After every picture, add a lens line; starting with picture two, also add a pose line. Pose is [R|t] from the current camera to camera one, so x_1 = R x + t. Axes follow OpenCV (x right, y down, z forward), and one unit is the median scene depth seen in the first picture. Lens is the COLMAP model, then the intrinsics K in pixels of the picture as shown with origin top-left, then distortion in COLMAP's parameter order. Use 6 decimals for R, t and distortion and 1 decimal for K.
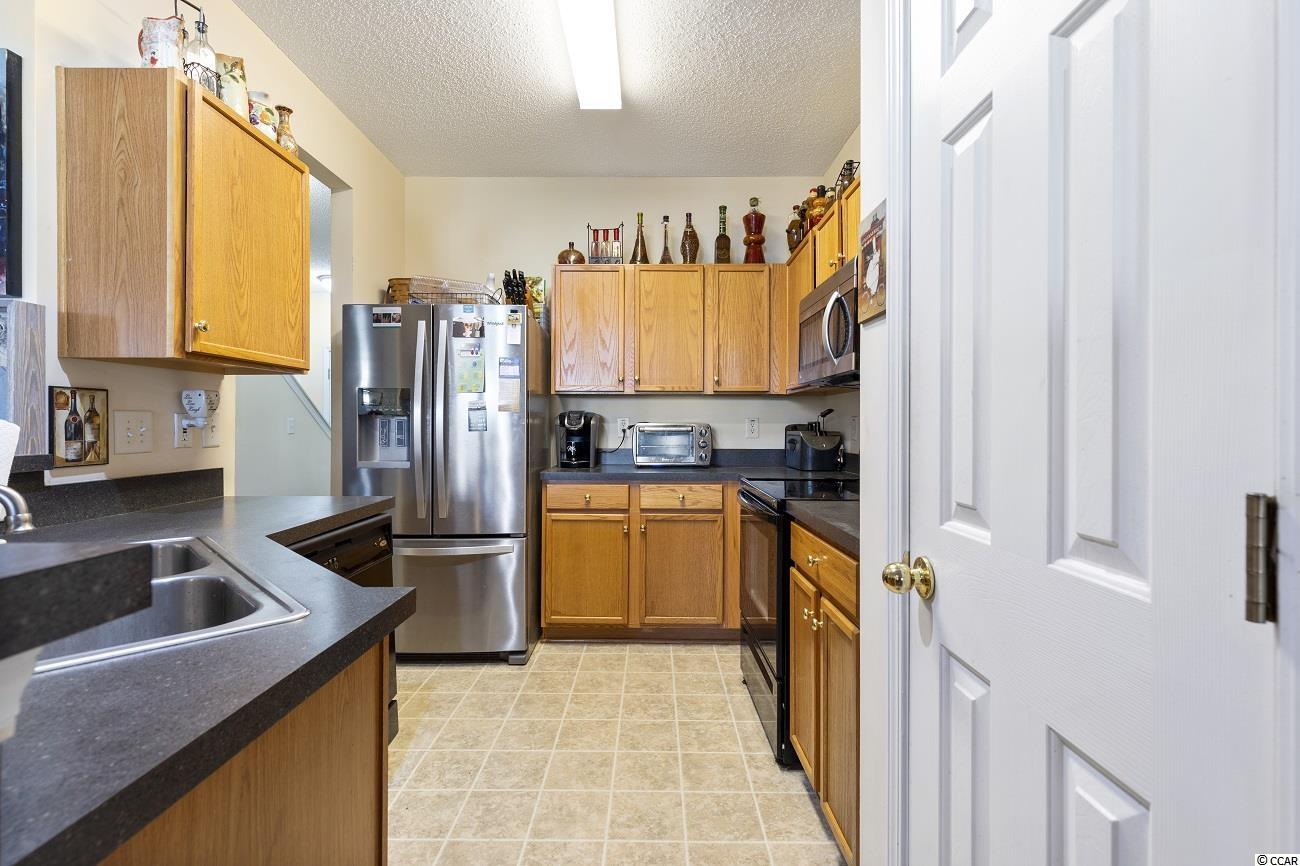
lens RADIAL K [[596.1, 0, 651.6], [0, 596.1, 443.4], [0, 0, 1]] dist [0.003921, 0.000330]
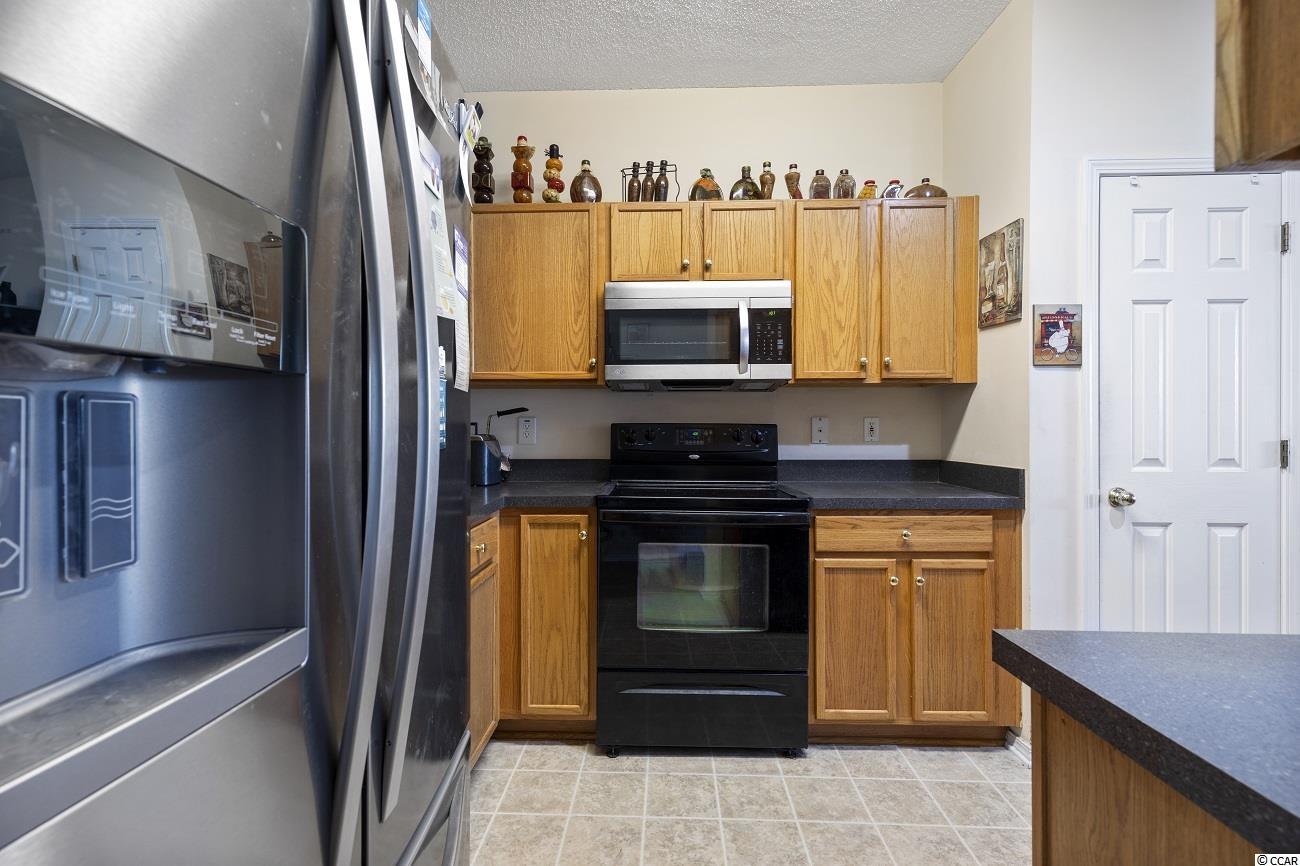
lens RADIAL K [[585.5, 0, 644.7], [0, 585.5, 428.4], [0, 0, 1]] dist [0.001432, -0.000257]
pose [[0.039731, -0.004219, 0.999202, -0.772837], [0.033521, 0.999434, 0.002887, -0.039715], [-0.998648, 0.033379, 0.039850, 1.154290]]
